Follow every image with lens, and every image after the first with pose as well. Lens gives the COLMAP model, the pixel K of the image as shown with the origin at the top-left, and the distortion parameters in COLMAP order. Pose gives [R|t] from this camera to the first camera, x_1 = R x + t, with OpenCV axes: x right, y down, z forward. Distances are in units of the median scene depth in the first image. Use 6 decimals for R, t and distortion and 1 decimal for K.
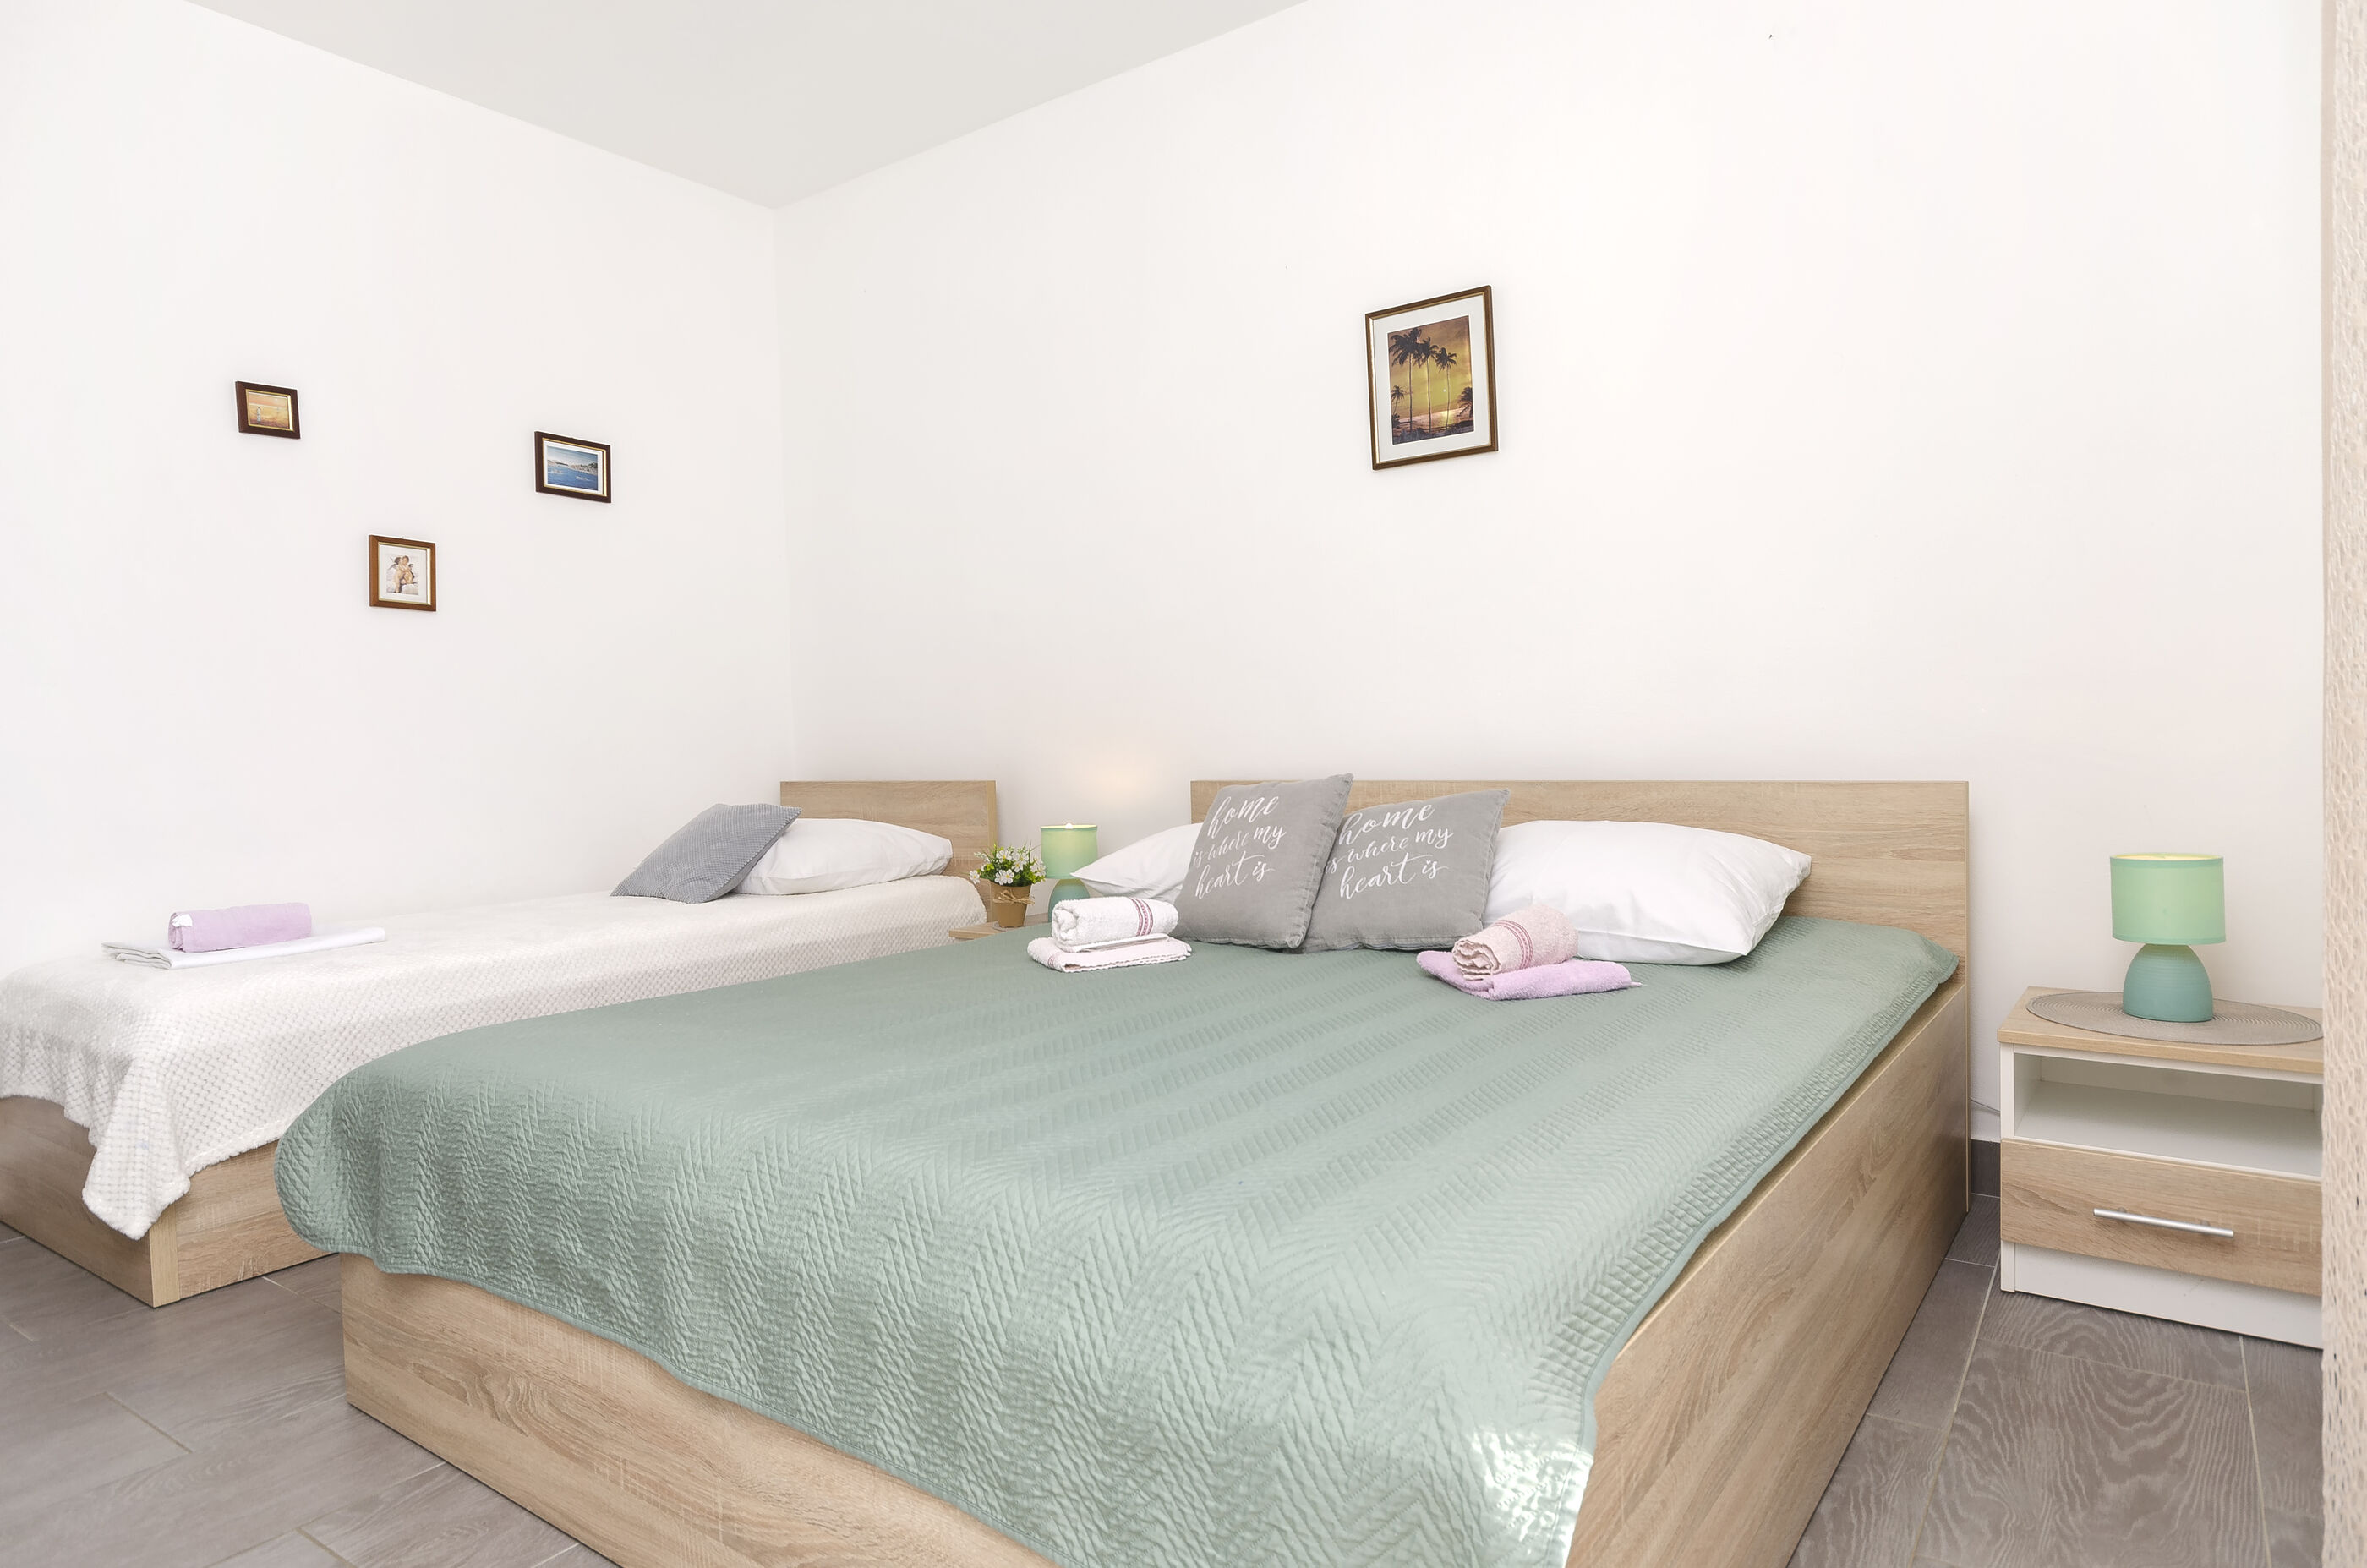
lens RADIAL K [[1394.4, 0, 1263.1], [0, 1394.4, 767.6], [0, 0, 1]] dist [-0.002223, 0.000483]
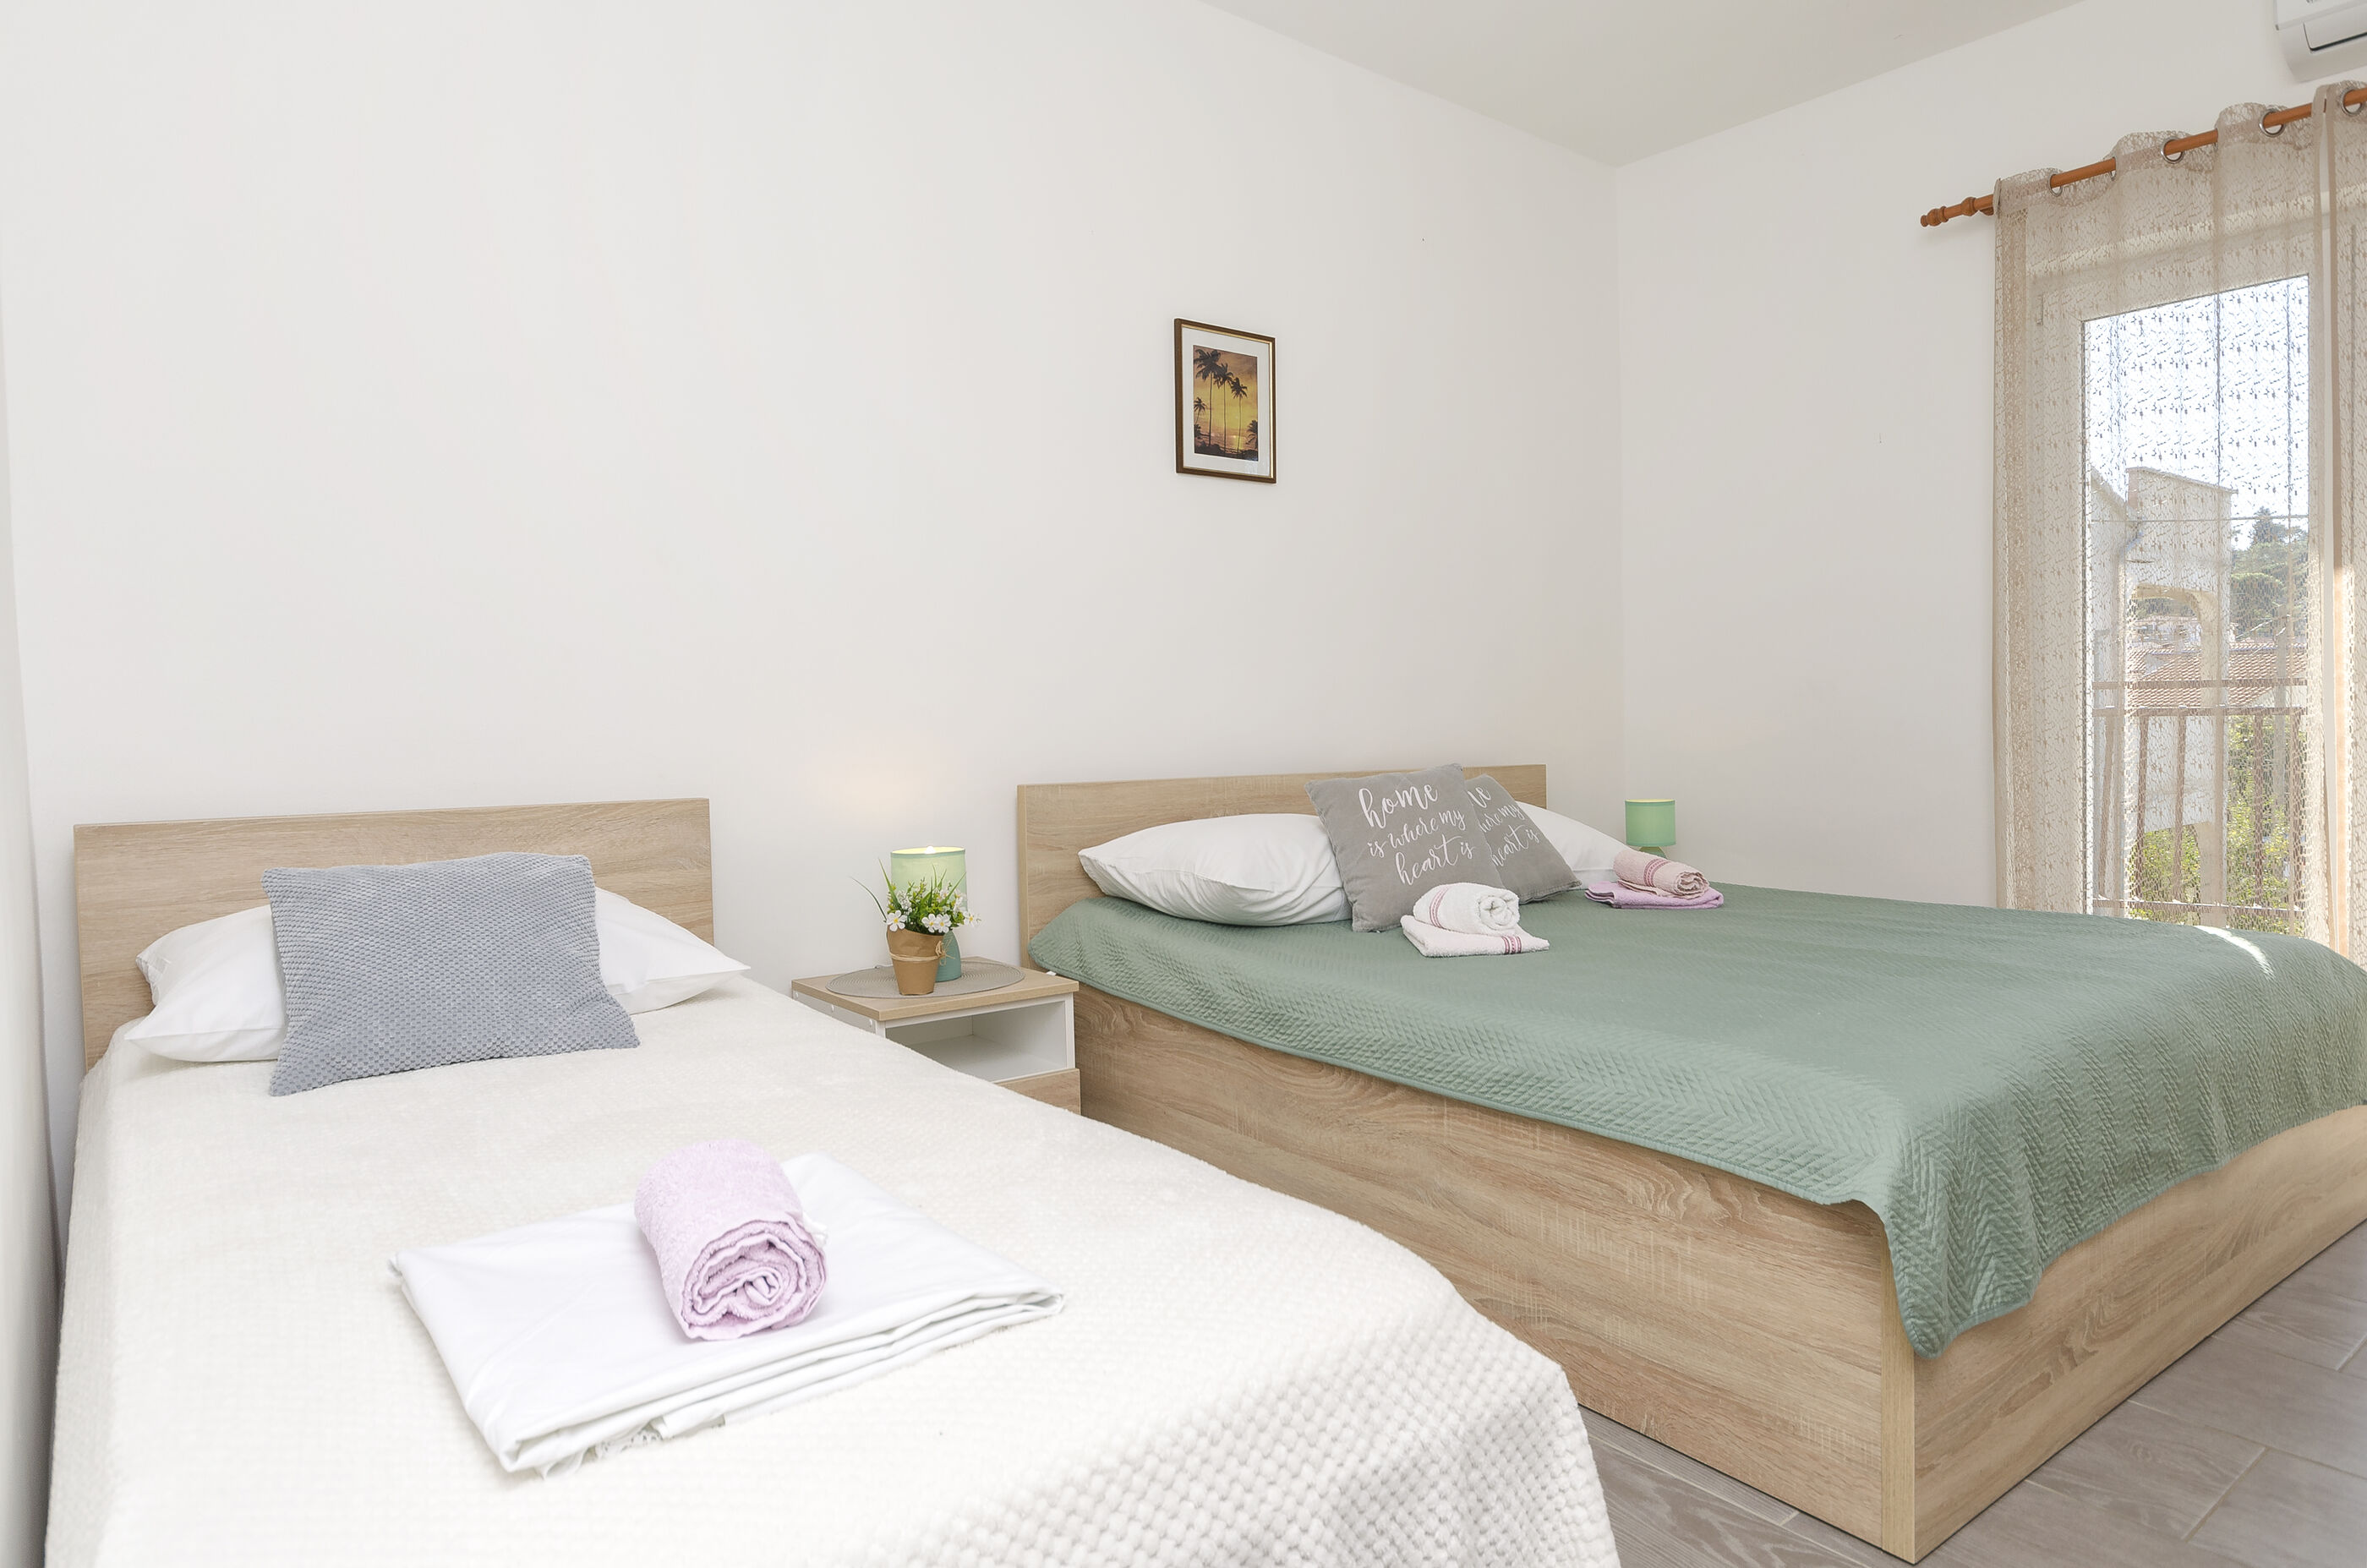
lens RADIAL K [[1394.4, 0, 1263.1], [0, 1394.4, 767.6], [0, 0, 1]] dist [-0.002223, 0.000483]
pose [[0.287131, -0.009851, 0.957841, -0.895244], [0.030260, 0.999541, 0.001209, 0.002565], [-0.957413, 0.028637, 0.287297, 0.665003]]
